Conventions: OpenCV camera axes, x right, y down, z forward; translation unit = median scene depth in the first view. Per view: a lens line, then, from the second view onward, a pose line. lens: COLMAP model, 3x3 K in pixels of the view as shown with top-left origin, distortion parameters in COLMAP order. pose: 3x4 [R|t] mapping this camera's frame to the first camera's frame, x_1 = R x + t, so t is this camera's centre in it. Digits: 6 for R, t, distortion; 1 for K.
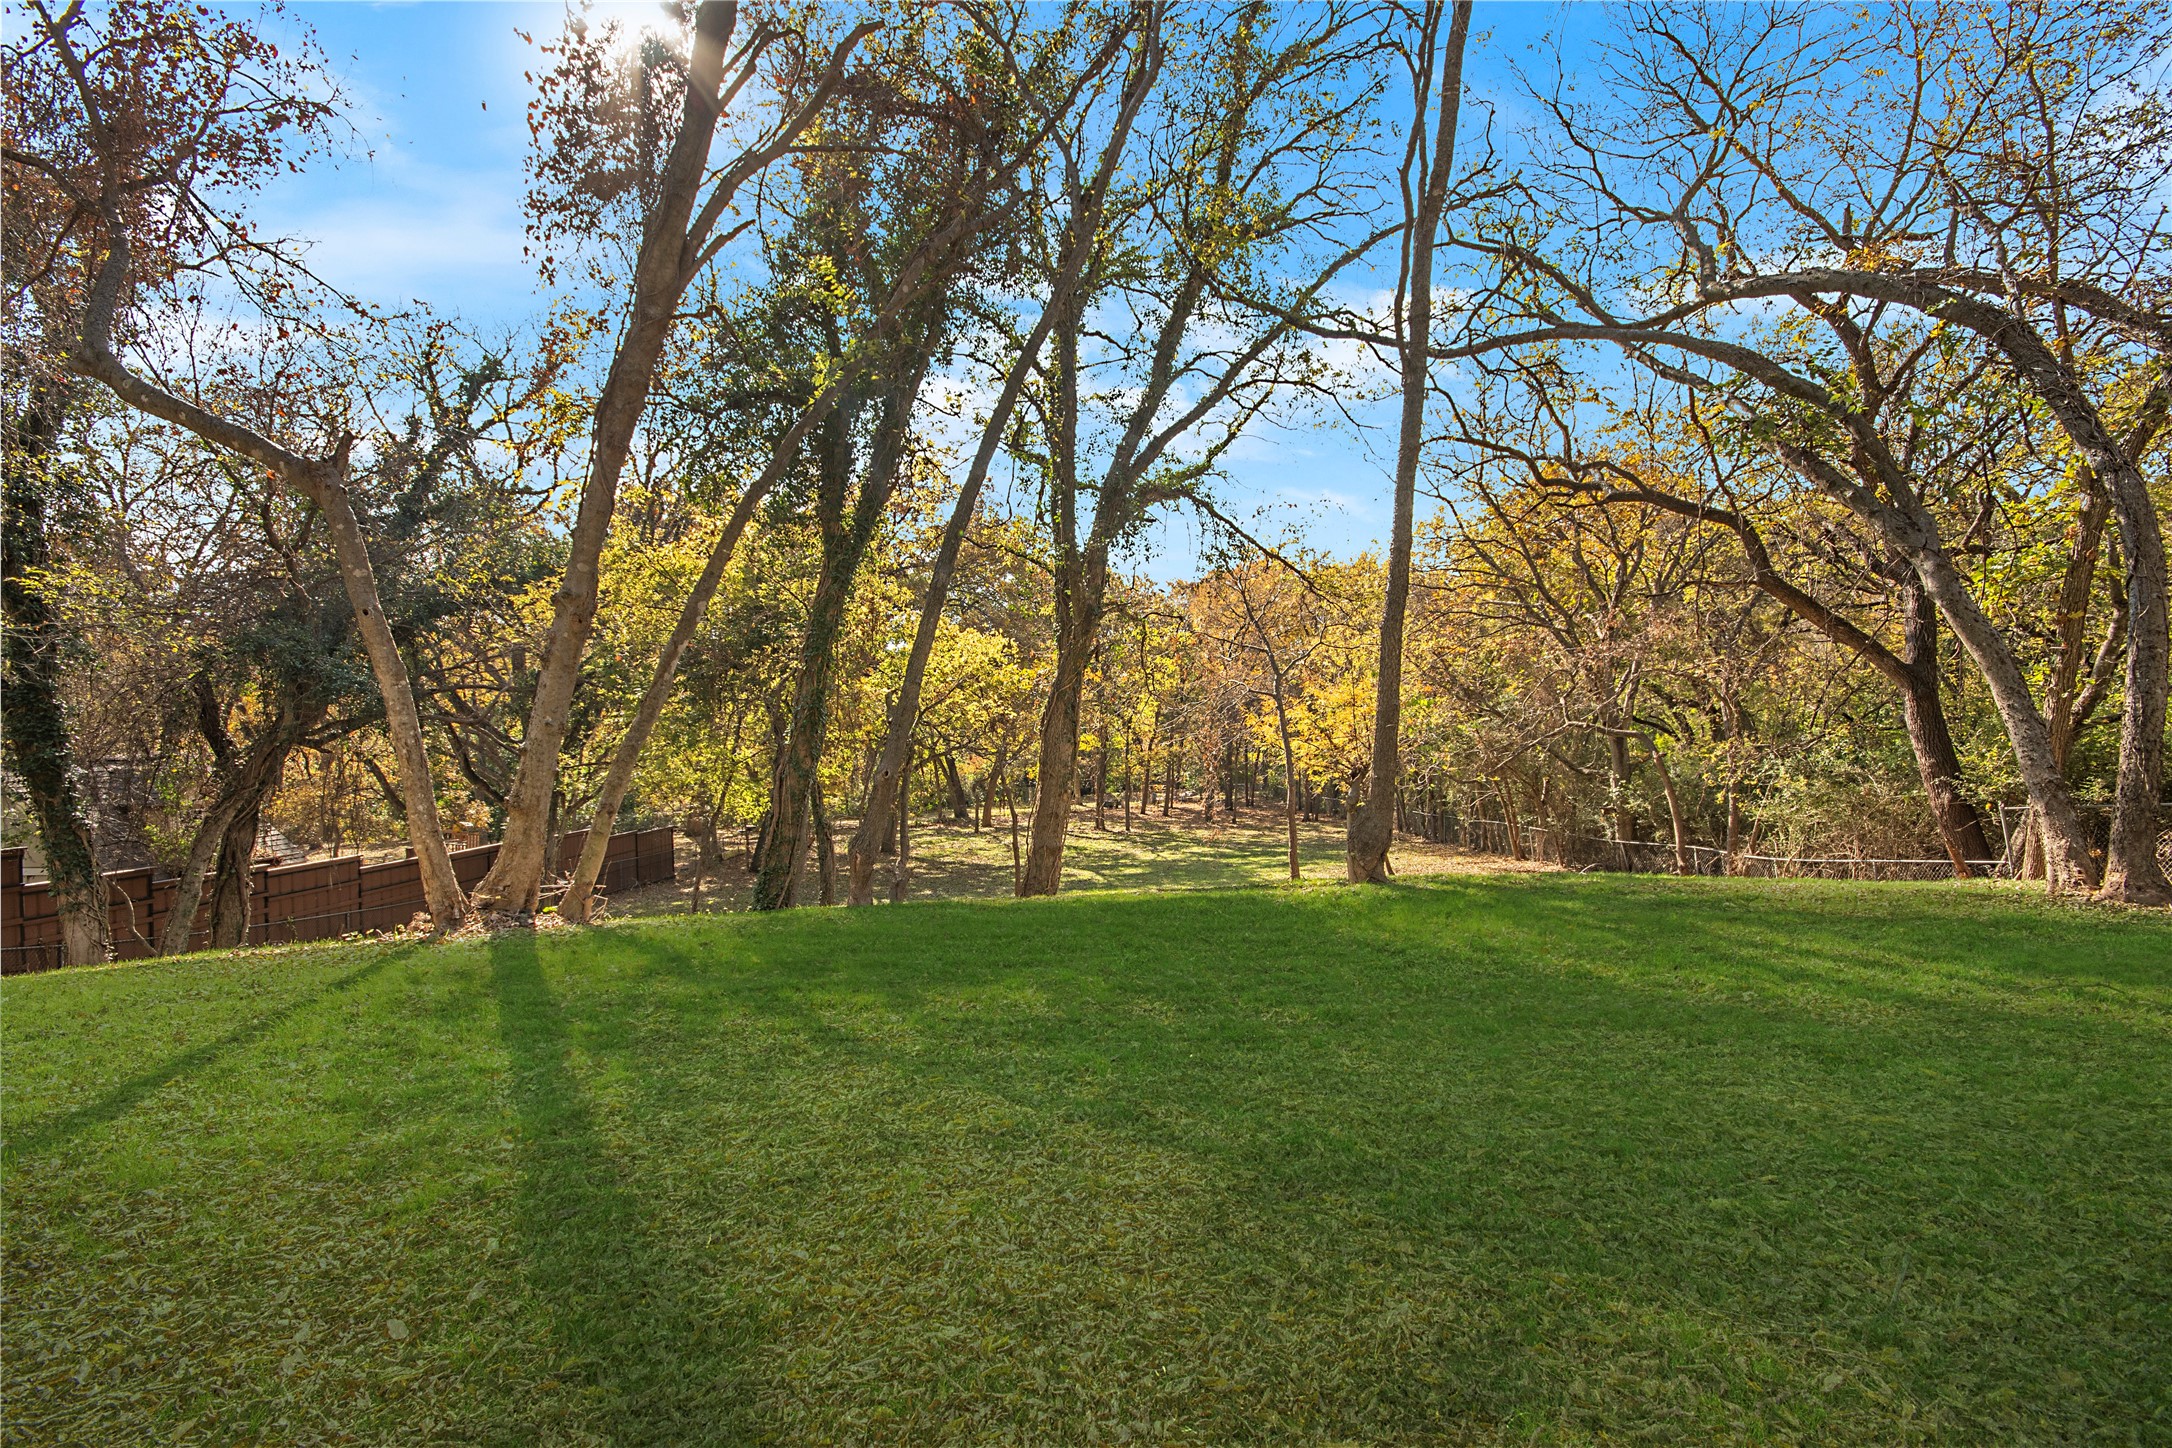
lens RADIAL K [[959.7, 0, 1086.5], [0, 959.7, 727.4], [0, 0, 1]] dist [0.005269, -0.001014]
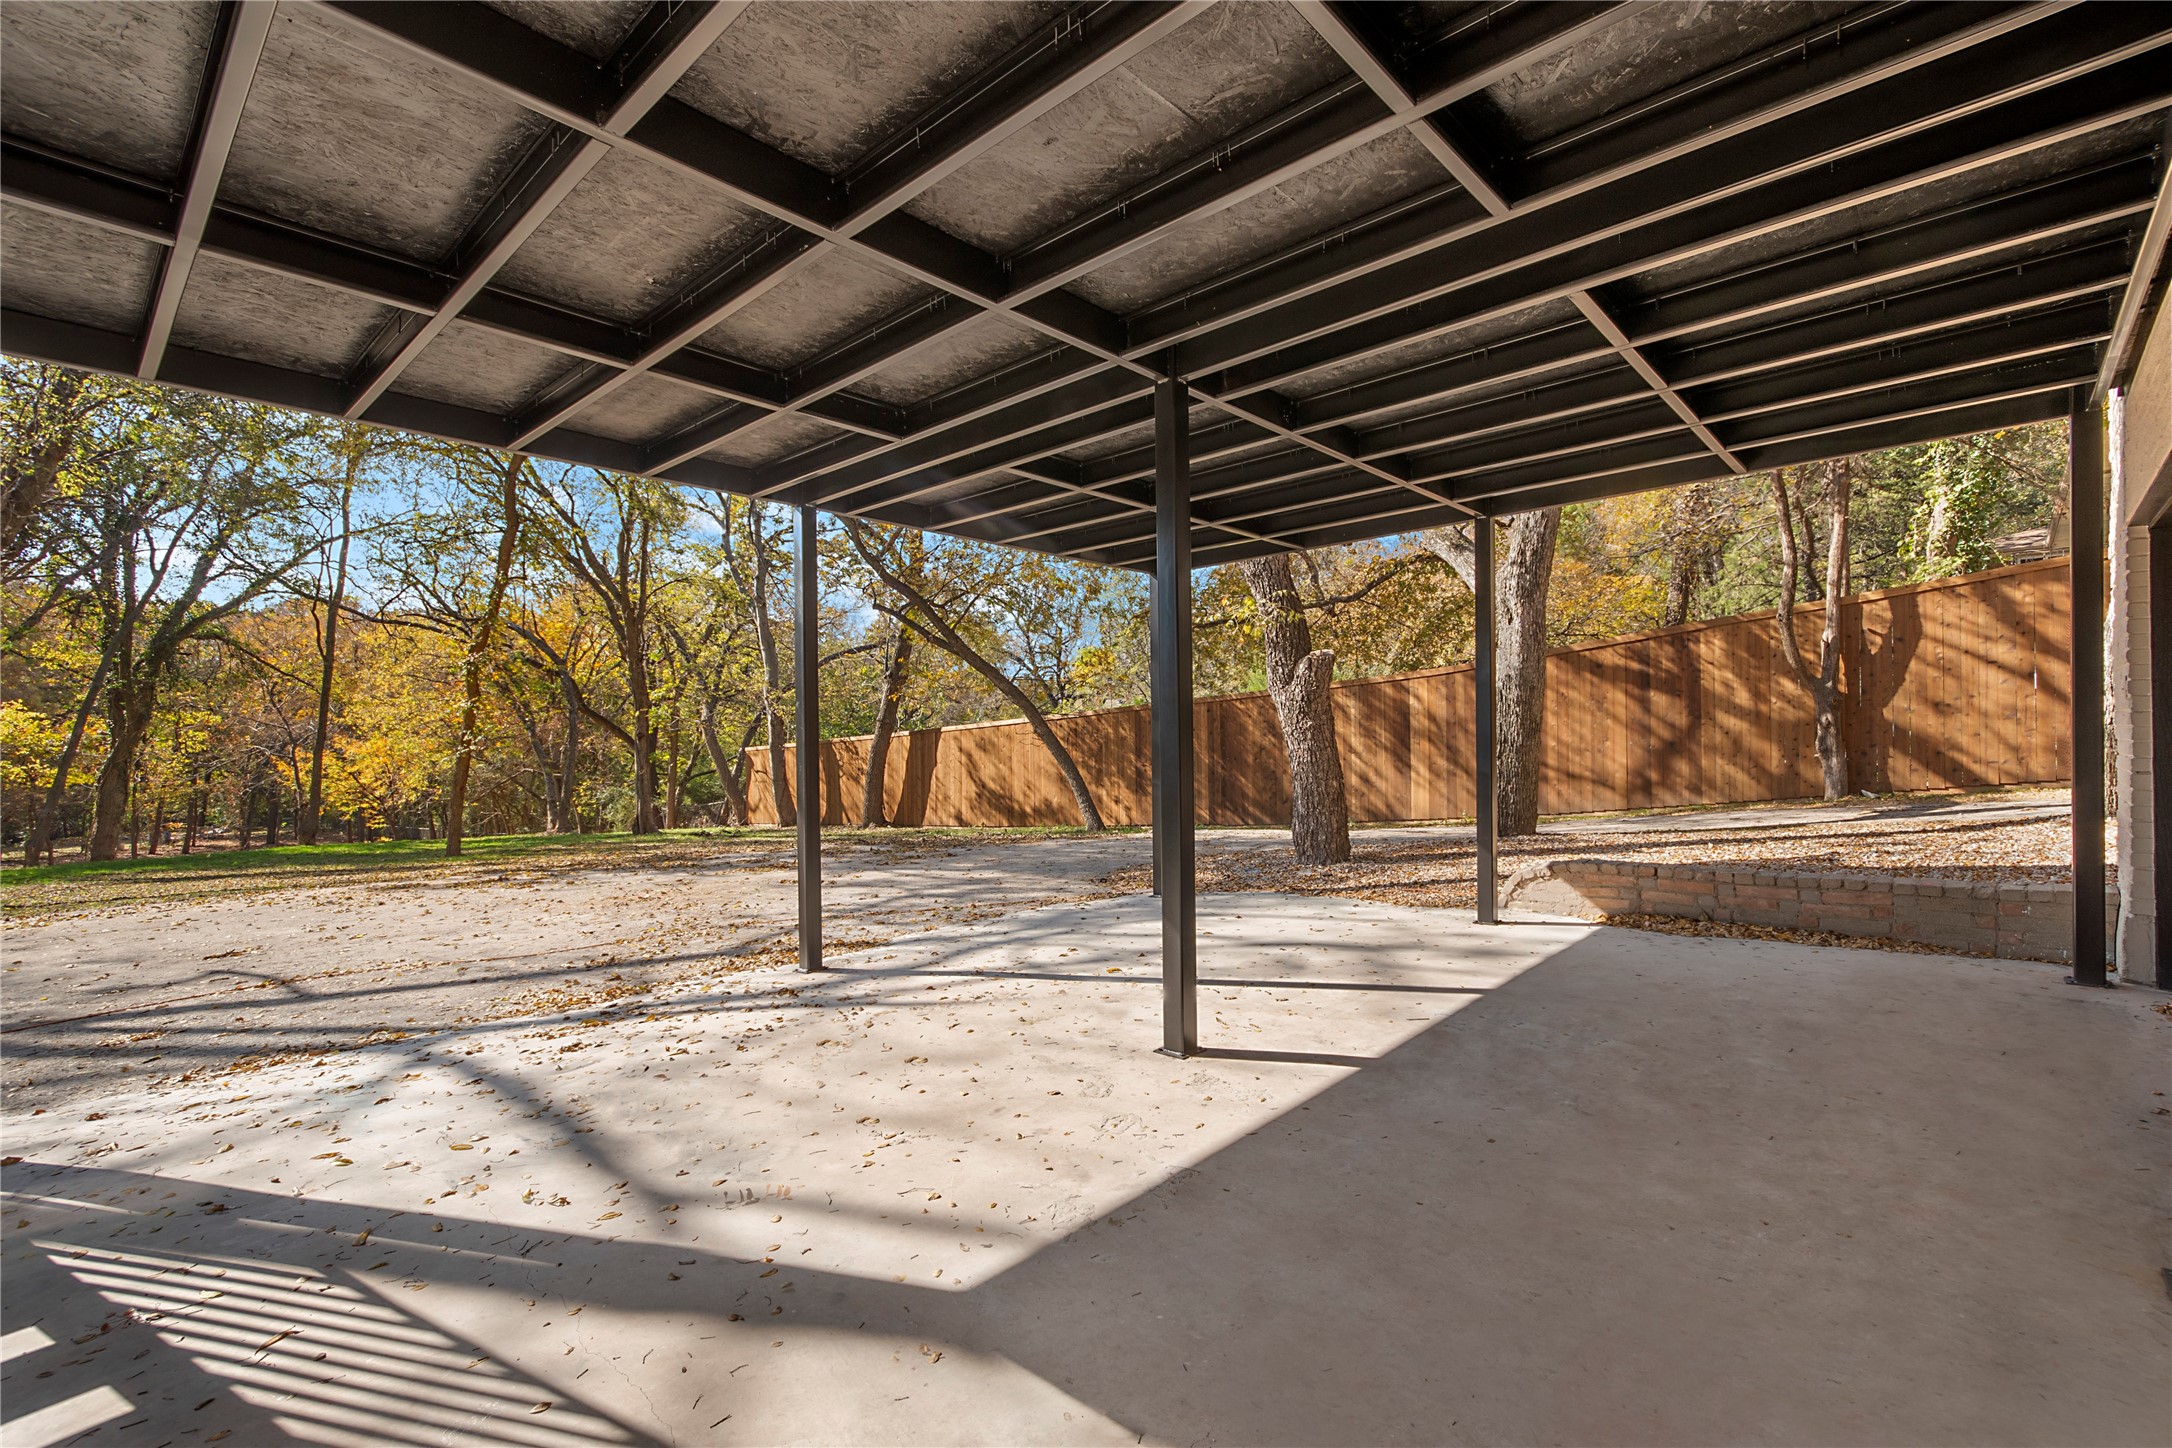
lens RADIAL K [[959.7, 0, 1080.2], [0, 959.7, 740.3], [0, 0, 1]] dist [0.005269, -0.001014]
pose [[0.670467, -0.001884, 0.741937, -0.036366], [0.003199, 0.999995, -0.000352, -0.020095], [-0.741933, 0.002610, 0.670469, -0.342458]]
